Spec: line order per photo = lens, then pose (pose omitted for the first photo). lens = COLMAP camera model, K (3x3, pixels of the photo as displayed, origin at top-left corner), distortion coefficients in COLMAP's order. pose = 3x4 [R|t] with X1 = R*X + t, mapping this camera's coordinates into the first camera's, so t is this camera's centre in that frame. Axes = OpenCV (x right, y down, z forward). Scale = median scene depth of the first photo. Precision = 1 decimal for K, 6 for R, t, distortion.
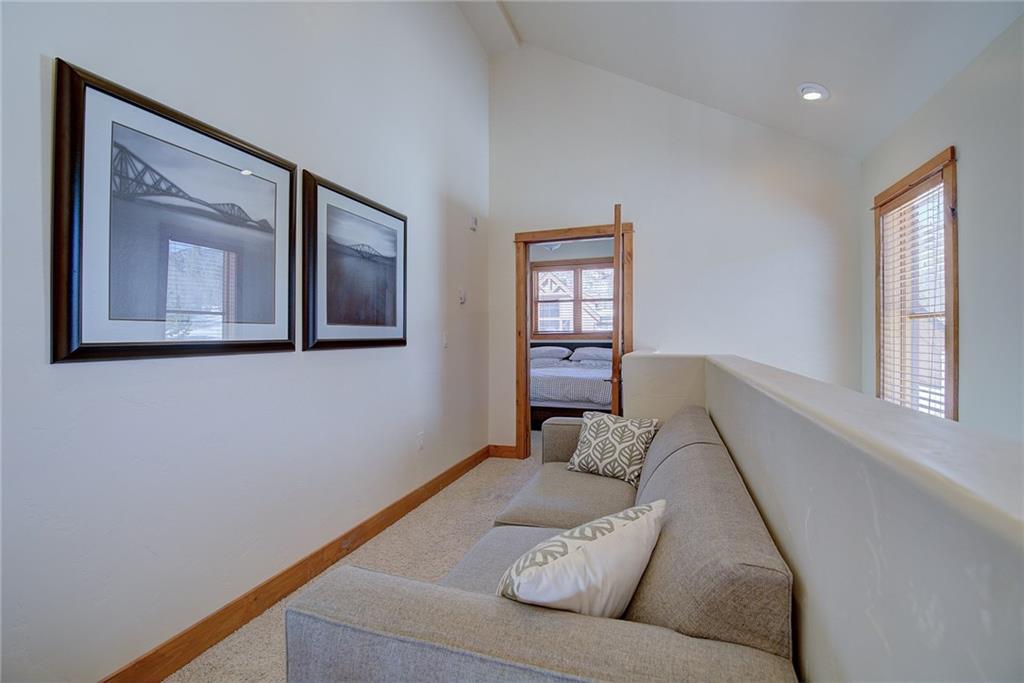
lens RADIAL K [[441.3, 0, 510.1], [0, 441.3, 337.2], [0, 0, 1]] dist [-0.005509, -0.007605]
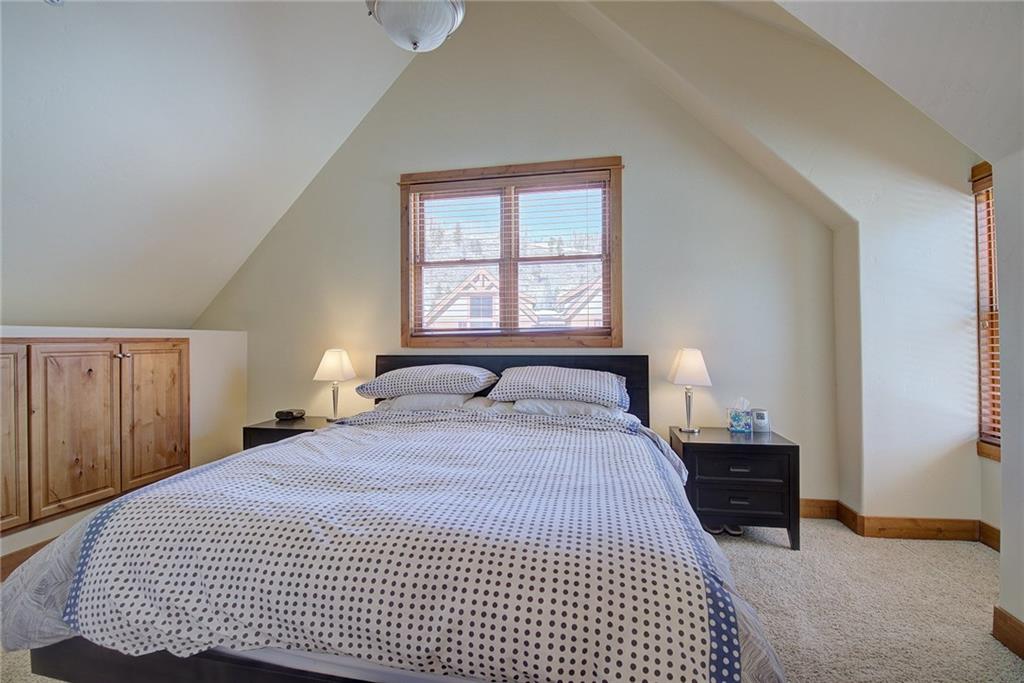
lens RADIAL K [[441.3, 0, 513.5], [0, 441.3, 339.8], [0, 0, 1]] dist [-0.005509, -0.007605]
pose [[0.988709, -0.004127, 0.149794, 0.092124], [0.004625, 0.999985, -0.002977, -0.001164], [-0.149779, 0.003637, 0.988713, 0.569020]]
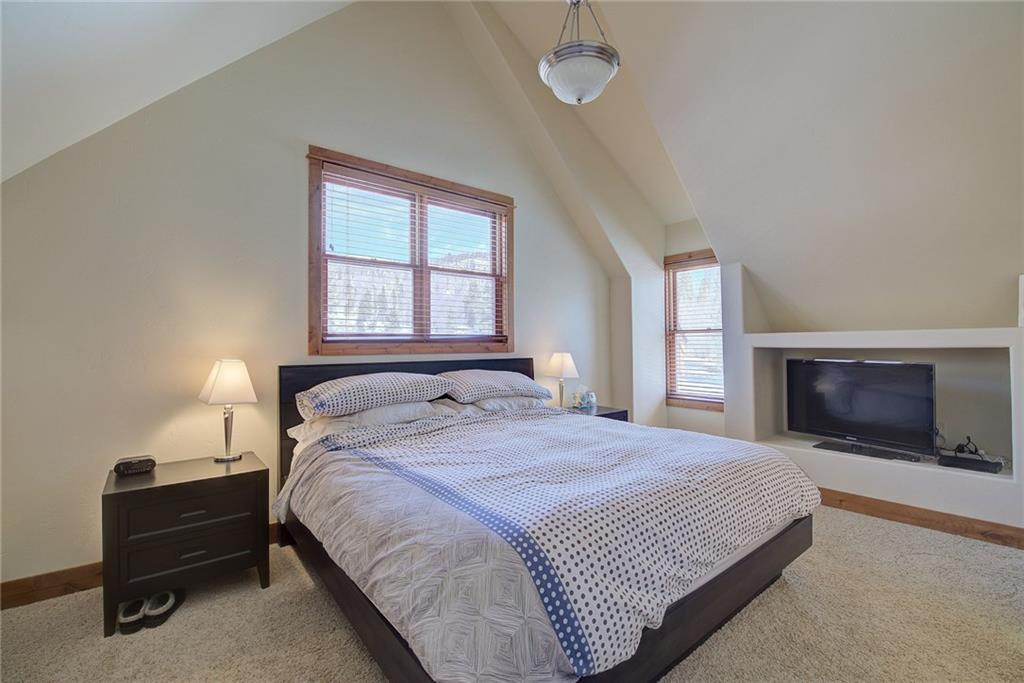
lens RADIAL K [[441.3, 0, 513.7], [0, 441.3, 341.3], [0, 0, 1]] dist [-0.005509, -0.007605]
pose [[0.521191, 0.001637, 0.853439, -0.191200], [0.002312, 0.999992, -0.003330, -0.005563], [-0.853437, 0.003708, 0.521183, 0.698644]]
